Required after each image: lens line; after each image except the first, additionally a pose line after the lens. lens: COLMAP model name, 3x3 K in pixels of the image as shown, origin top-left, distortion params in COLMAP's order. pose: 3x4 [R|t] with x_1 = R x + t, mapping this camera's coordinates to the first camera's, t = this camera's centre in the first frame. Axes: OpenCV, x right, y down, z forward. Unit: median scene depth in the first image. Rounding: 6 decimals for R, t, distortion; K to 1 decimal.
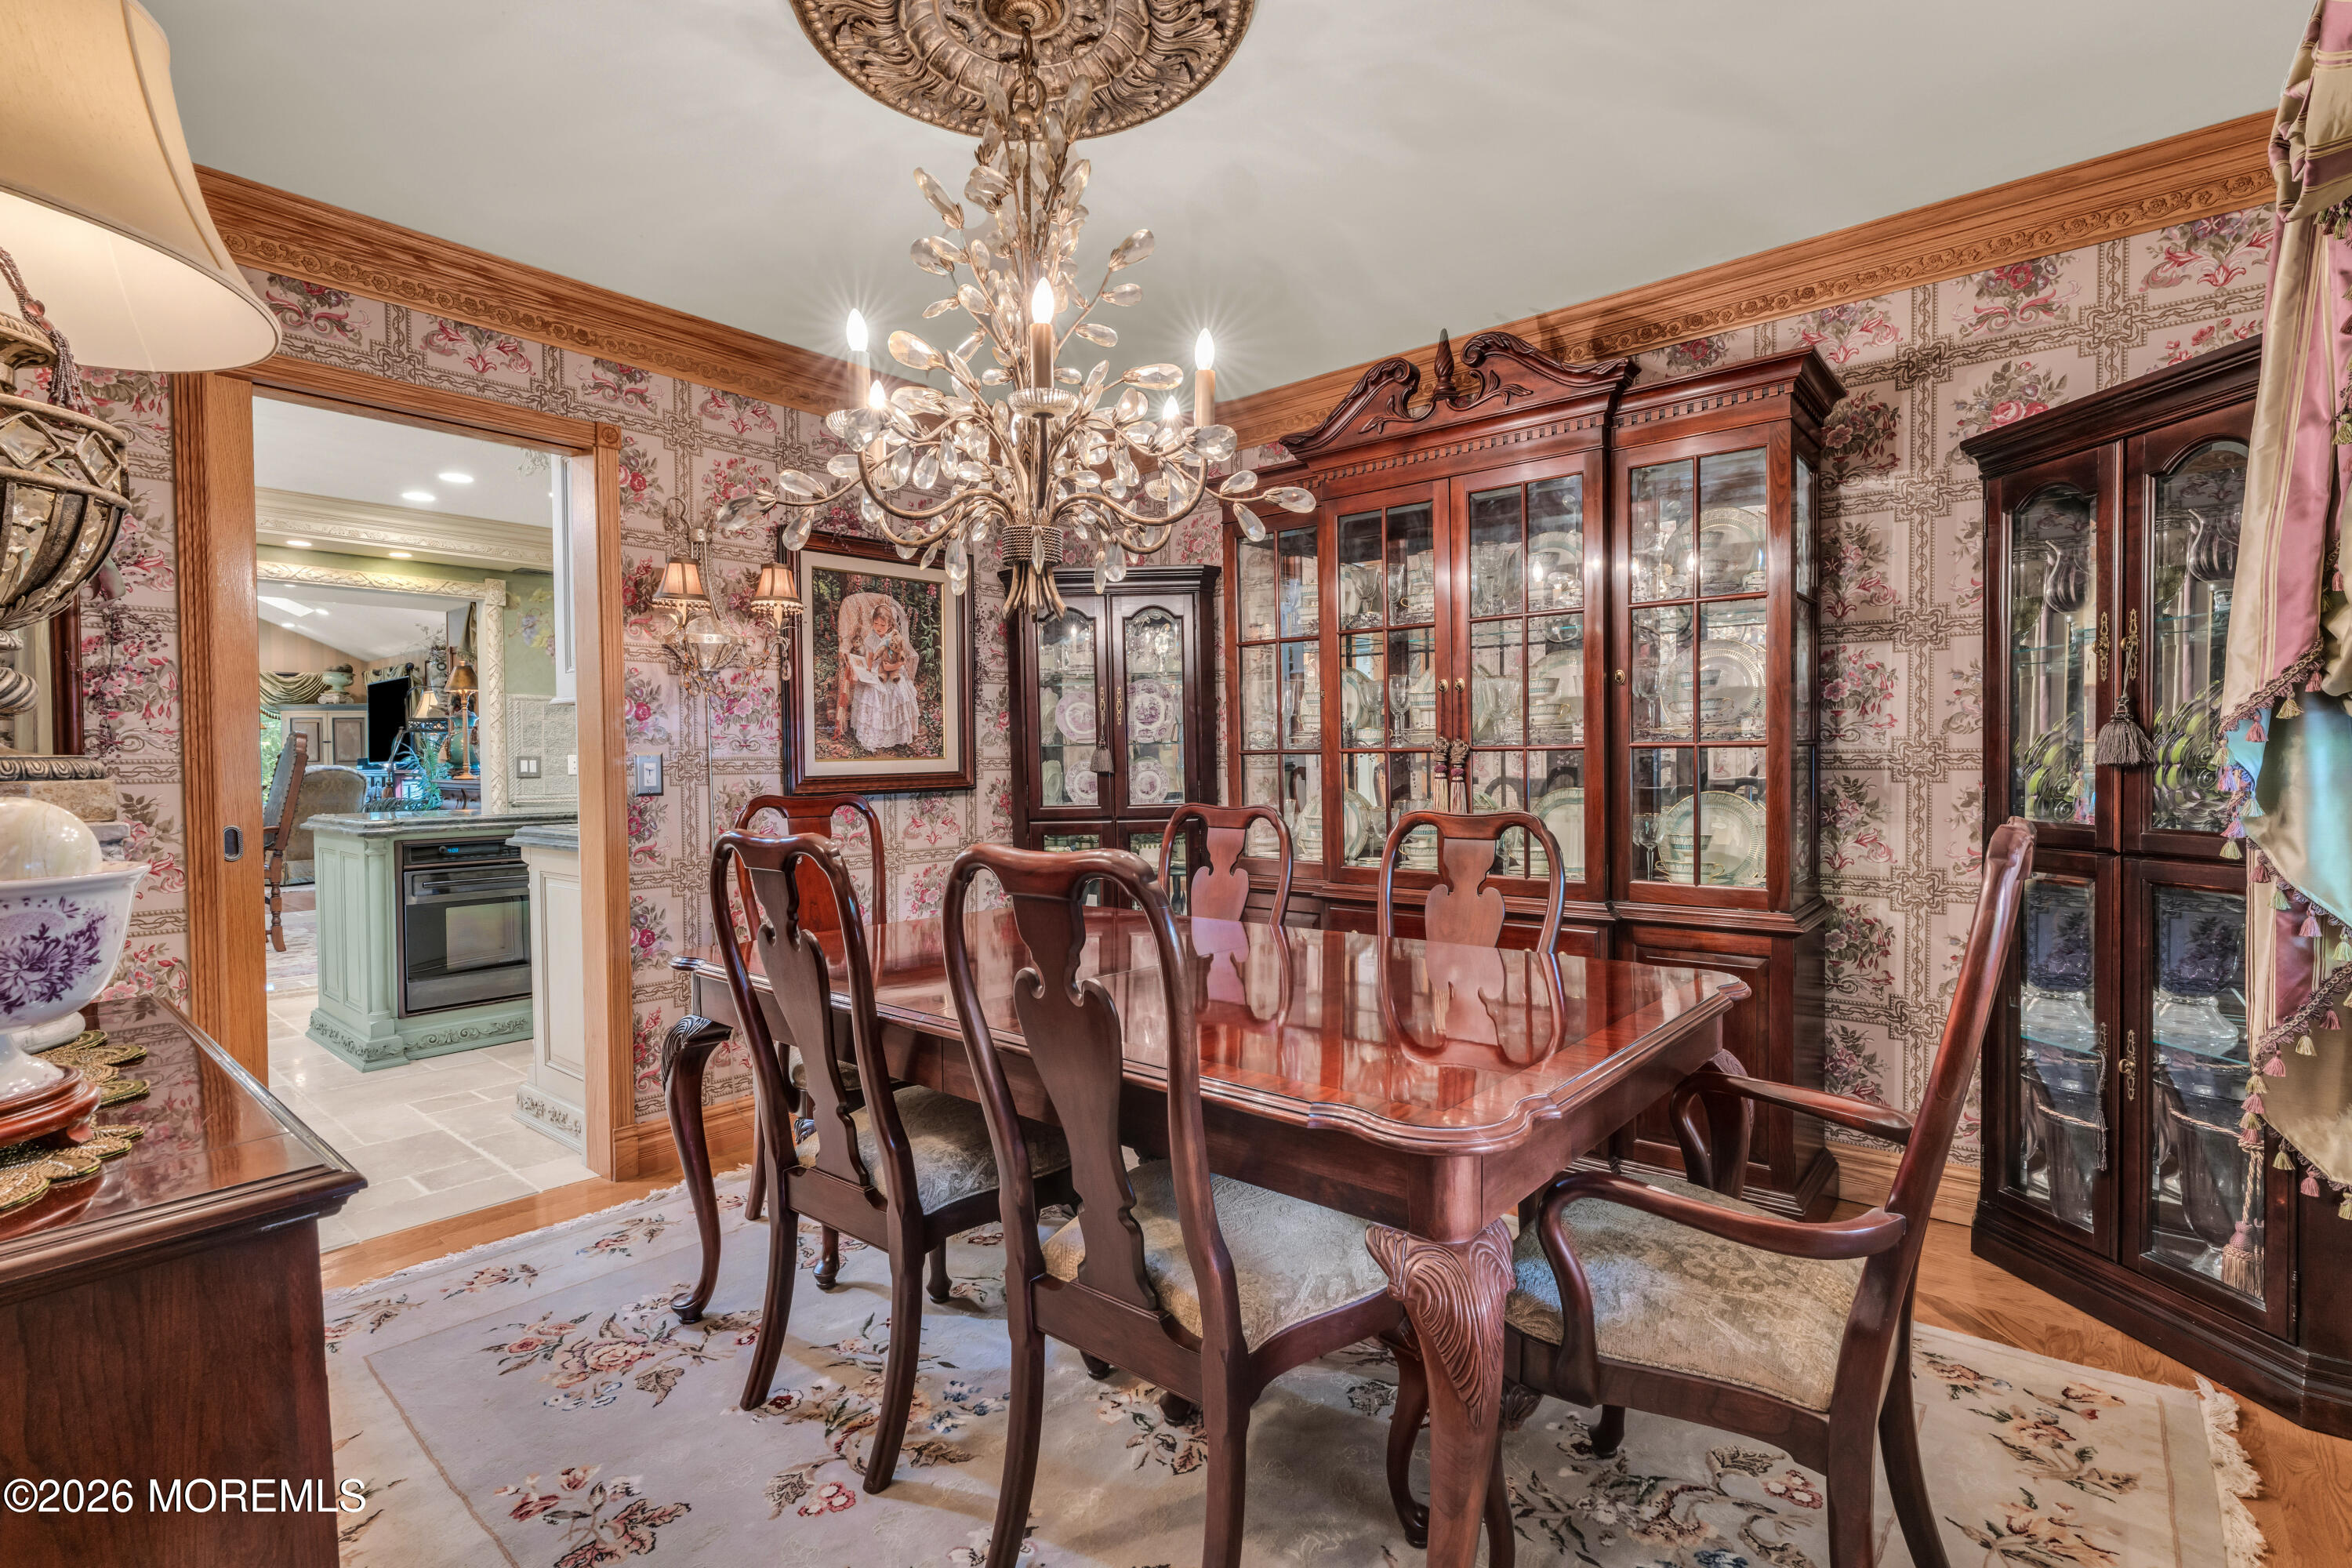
lens RADIAL K [[1097.4, 0, 1179.7], [0, 1097.4, 786.7], [0, 0, 1]] dist [-0.003346, 0.000471]
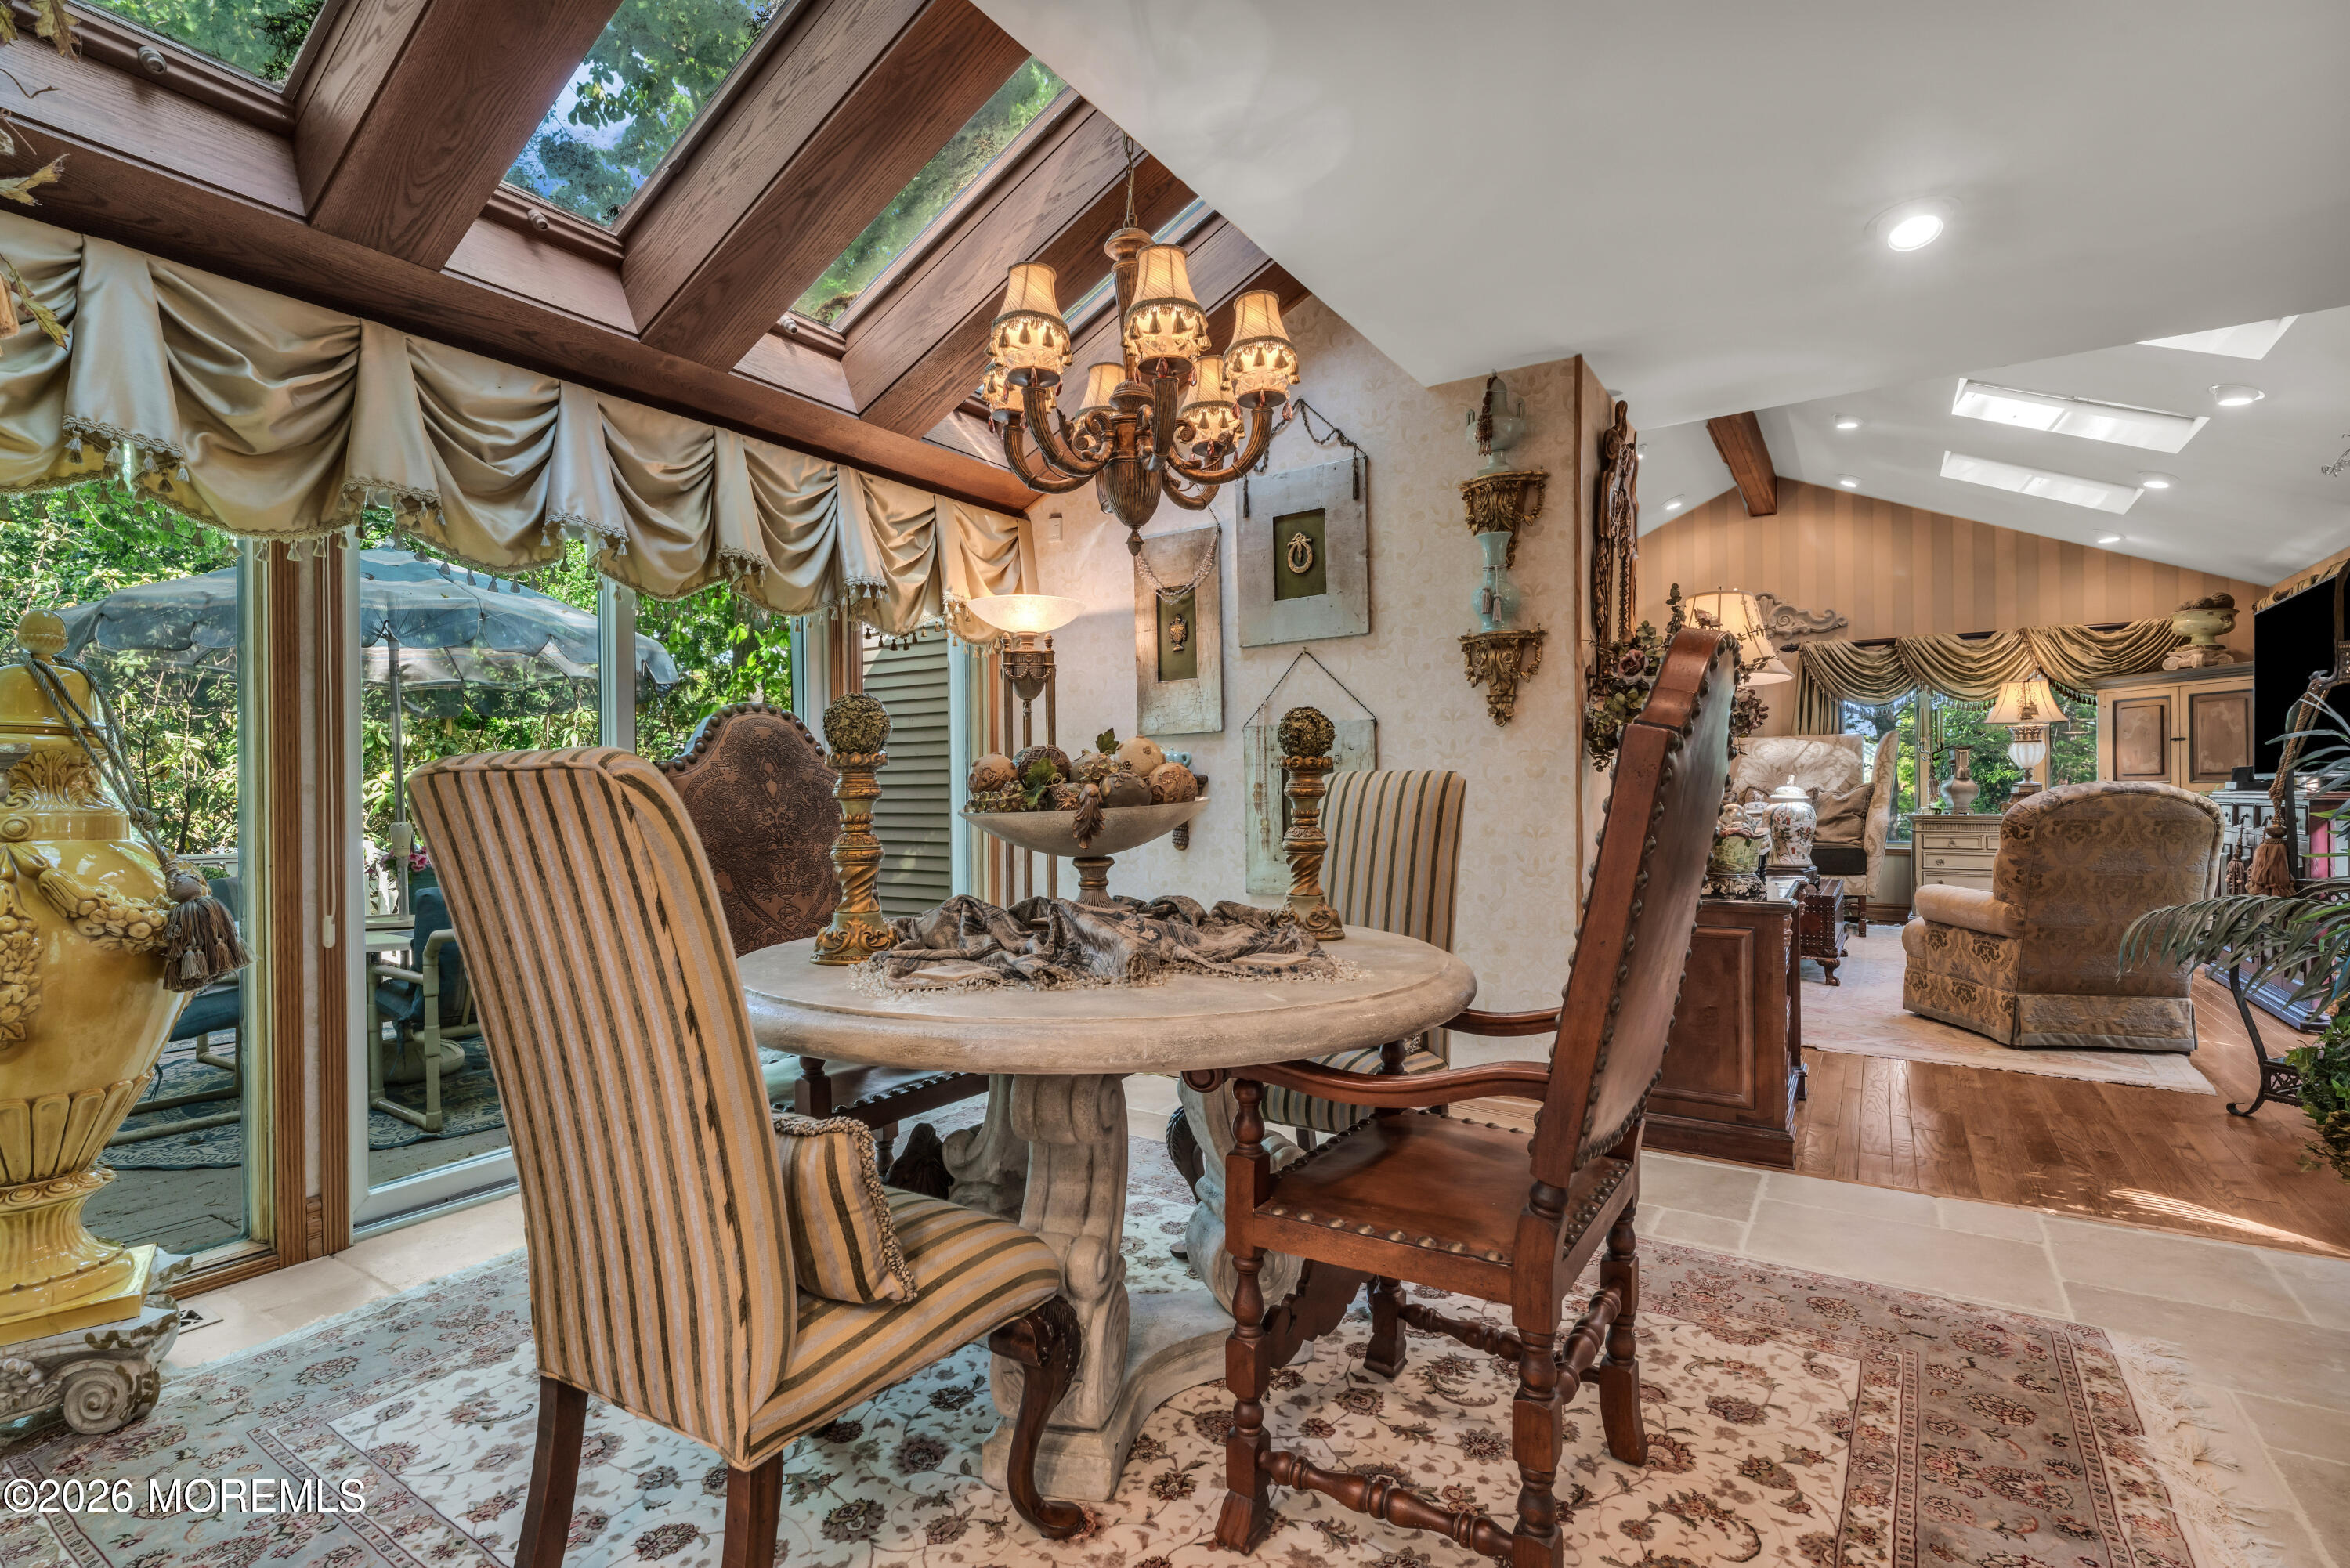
lens RADIAL K [[1096.4, 0, 1185.8], [0, 1096.4, 792.1], [0, 0, 1]] dist [-0.003346, 0.000471]
pose [[0.128989, 0.002263, -0.991643, -0.296146], [-0.013254, 0.999912, 0.000558, -0.007904], [0.991557, 0.013071, 0.129008, 0.432515]]
